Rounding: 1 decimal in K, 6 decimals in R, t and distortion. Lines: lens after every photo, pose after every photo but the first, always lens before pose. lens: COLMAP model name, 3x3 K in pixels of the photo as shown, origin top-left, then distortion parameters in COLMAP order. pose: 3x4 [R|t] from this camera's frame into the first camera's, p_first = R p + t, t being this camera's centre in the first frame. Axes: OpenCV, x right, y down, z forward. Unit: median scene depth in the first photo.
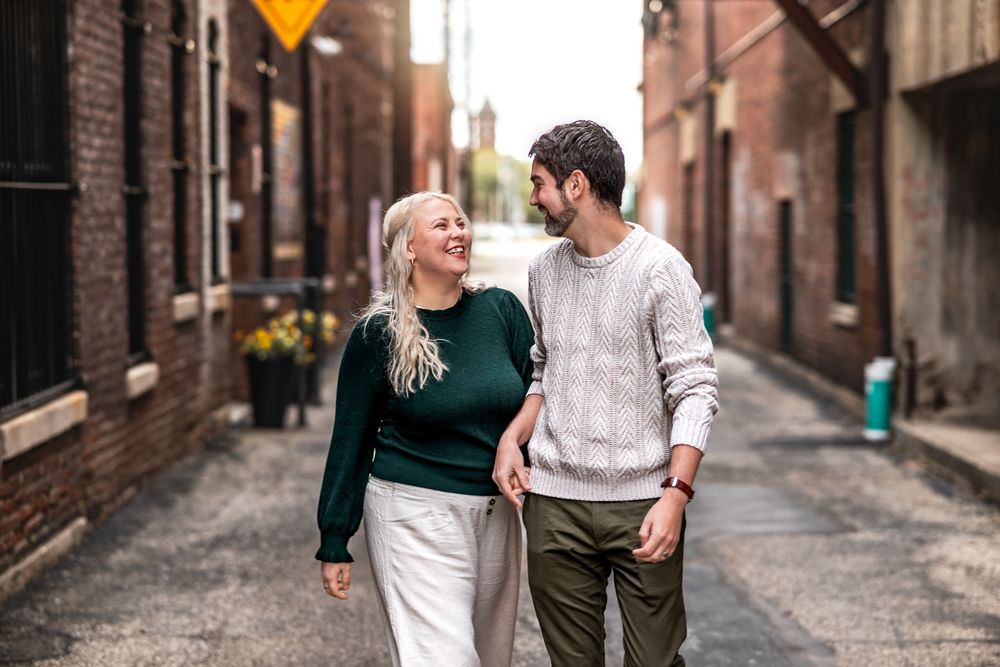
lens RADIAL K [[2371.7, 0, 519.5], [0, 2371.7, 333.1], [0, 0, 1]] dist [0.338600, 0.151988]
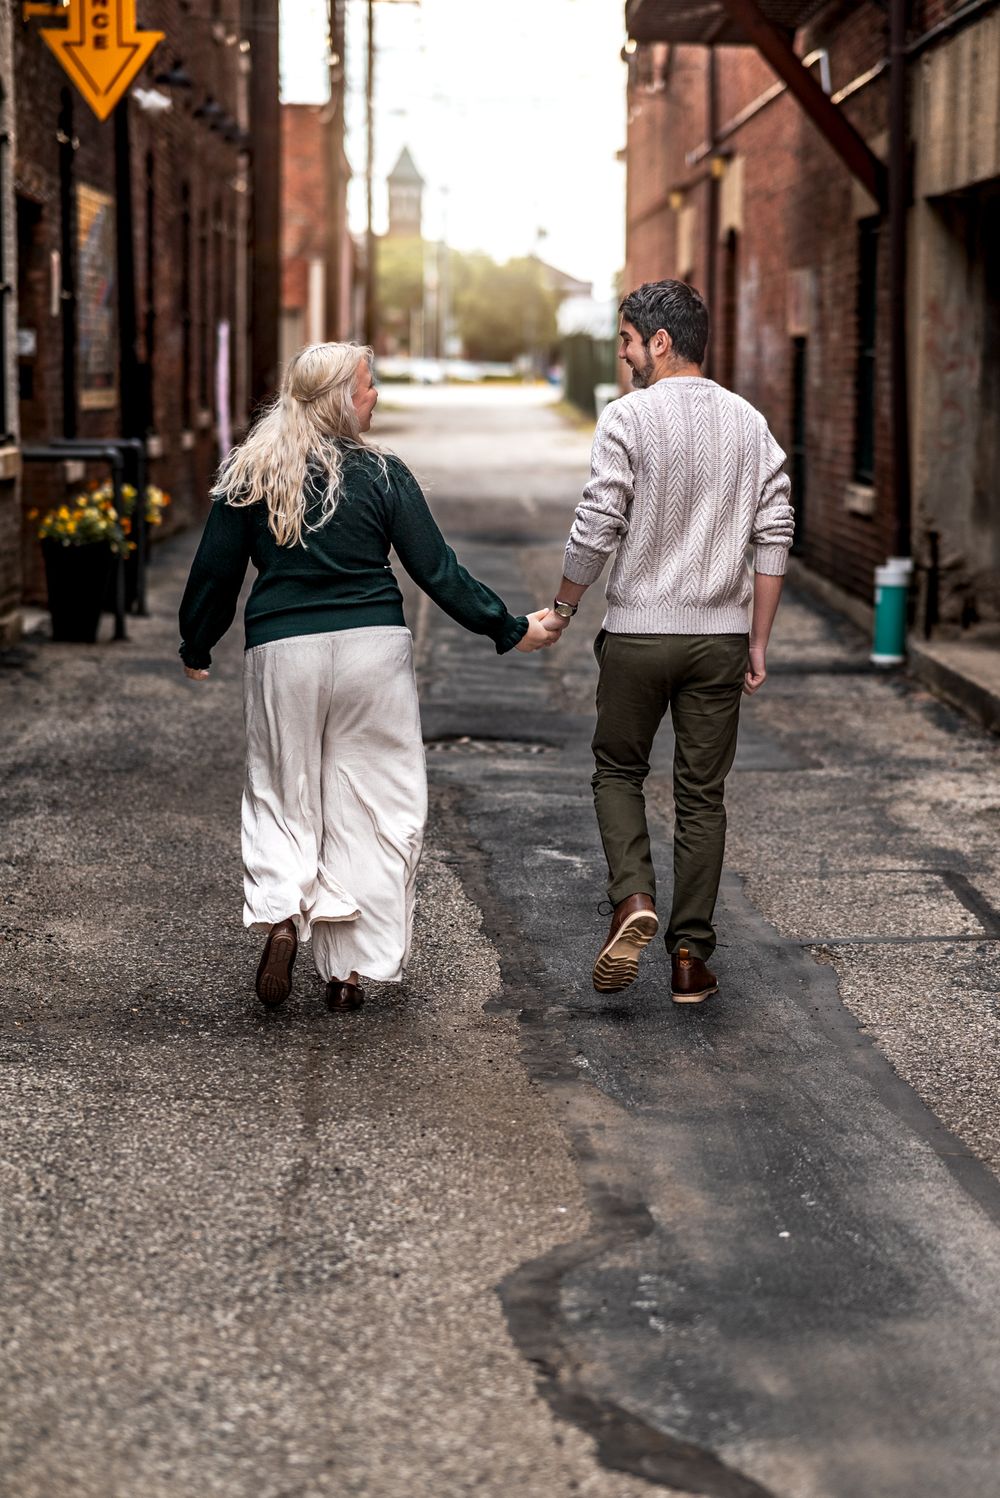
lens RADIAL K [[3714.3, 0, 542.0], [0, 3714.3, 751.5], [0, 0, 1]] dist [0.401058, 0.356277]
pose [[0.999624, 0.011999, 0.024656, 0.011981], [-0.013440, 0.998160, 0.059132, 0.003578], [-0.023901, -0.059441, 0.997946, -0.169183]]
